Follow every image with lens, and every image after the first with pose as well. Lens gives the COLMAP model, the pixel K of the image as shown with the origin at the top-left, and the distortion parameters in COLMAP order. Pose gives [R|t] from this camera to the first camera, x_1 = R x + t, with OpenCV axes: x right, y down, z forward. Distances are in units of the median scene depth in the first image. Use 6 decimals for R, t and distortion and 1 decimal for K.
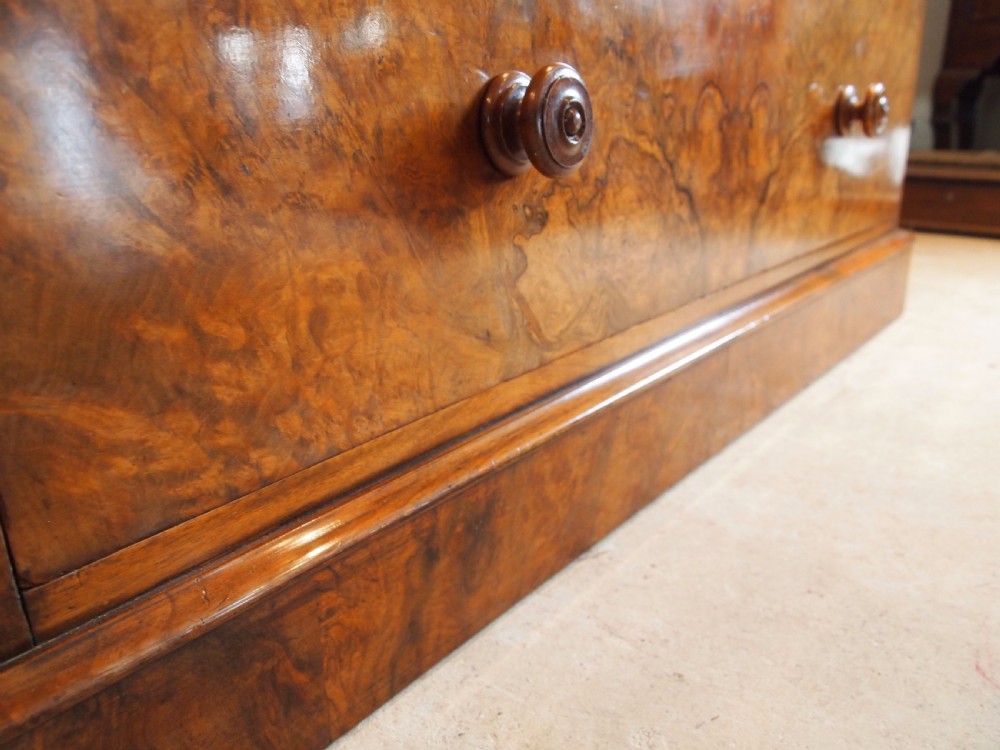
lens RADIAL K [[793.5, 0, 499.7], [0, 793.5, 377.4], [0, 0, 1]] dist [-0.043812, -0.000429]
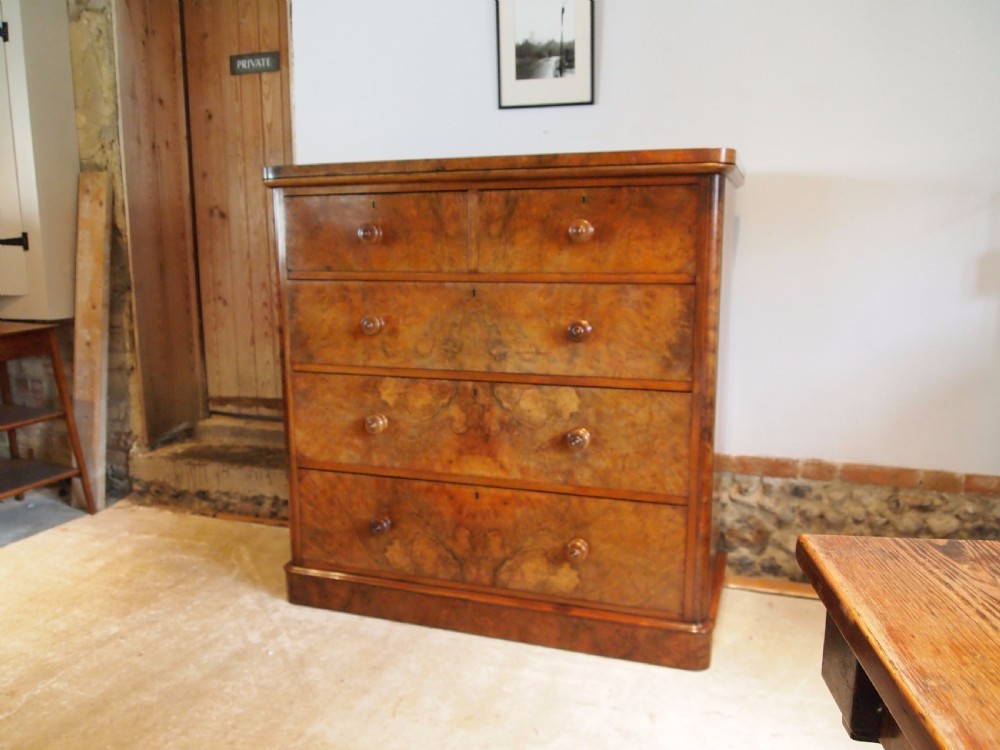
lens RADIAL K [[790.1, 0, 500.0], [0, 790.1, 375.0], [0, 0, 1]] dist [-0.044085, 0.001906]
pose [[0.337934, 0.163830, -0.926801, 4.810956], [-0.304269, 0.950871, 0.057141, -1.736679], [0.890629, 0.262687, 0.371180, -0.511214]]
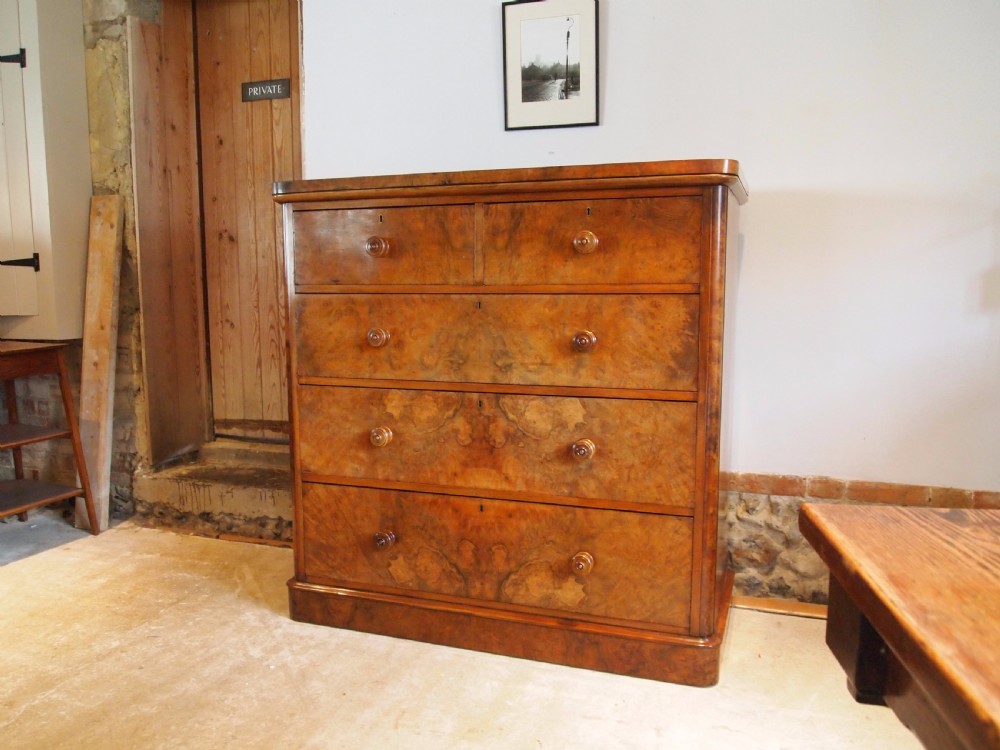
lens RADIAL K [[794.8, 0, 499.0], [0, 794.8, 378.0], [0, 0, 1]] dist [-0.041984, -0.000457]
pose [[0.328909, 0.120996, -0.936578, 4.876424], [-0.307589, 0.951403, 0.014891, -1.576847], [0.892865, 0.283183, 0.350142, -0.474760]]
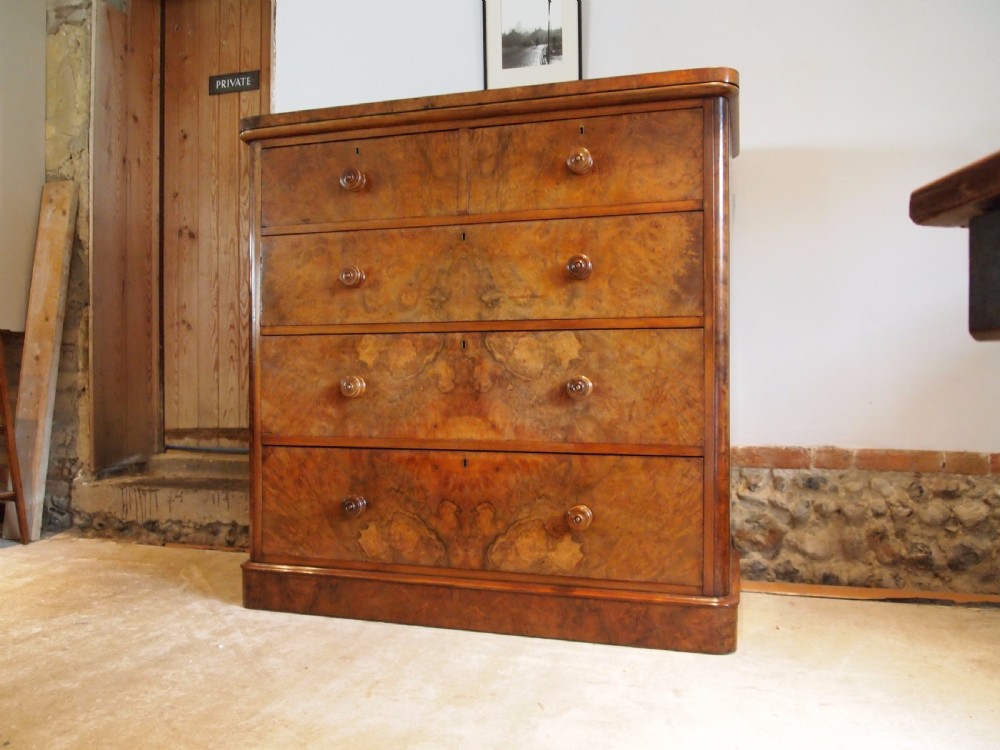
lens RADIAL K [[793.5, 0, 499.7], [0, 793.5, 377.4], [0, 0, 1]] dist [-0.043812, -0.000429]
pose [[0.377537, 0.013117, -0.925902, 4.474075], [-0.303714, 0.946342, -0.110433, -0.740566], [0.874771, 0.322902, 0.361262, -0.198073]]
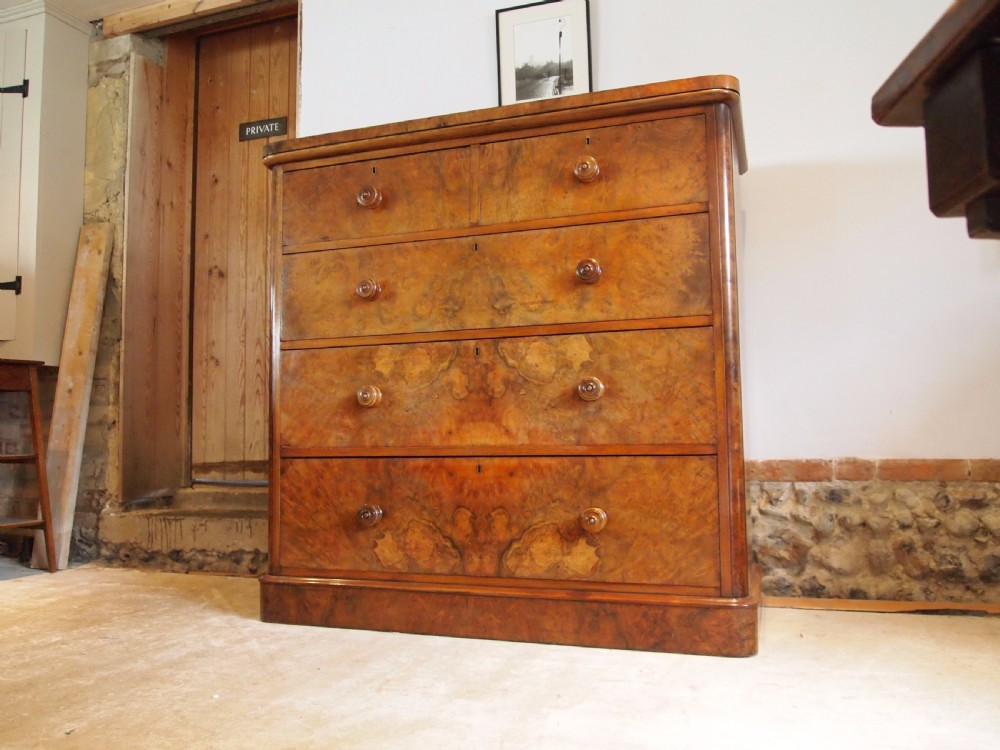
lens RADIAL K [[793.5, 0, 499.7], [0, 793.5, 377.4], [0, 0, 1]] dist [-0.043812, -0.000429]
pose [[0.339170, -0.067157, -0.938325, 4.551921], [-0.297172, 0.938724, -0.174602, -0.464840], [0.892554, 0.338064, 0.298430, -0.017228]]
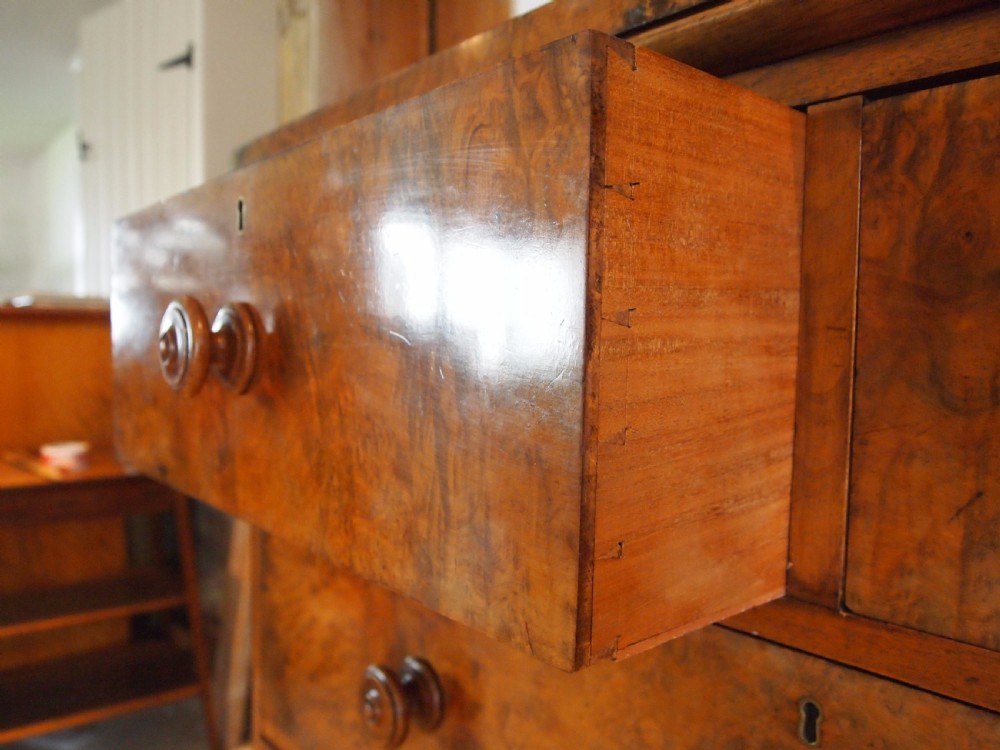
lens RADIAL K [[790.1, 0, 500.0], [0, 790.1, 375.0], [0, 0, 1]] dist [-0.044085, 0.001906]
pose [[-0.188971, 0.039961, -0.981169, 1.184365], [-0.336042, 0.936215, 0.102851, -2.170328], [0.922695, 0.349149, -0.163489, 0.667924]]
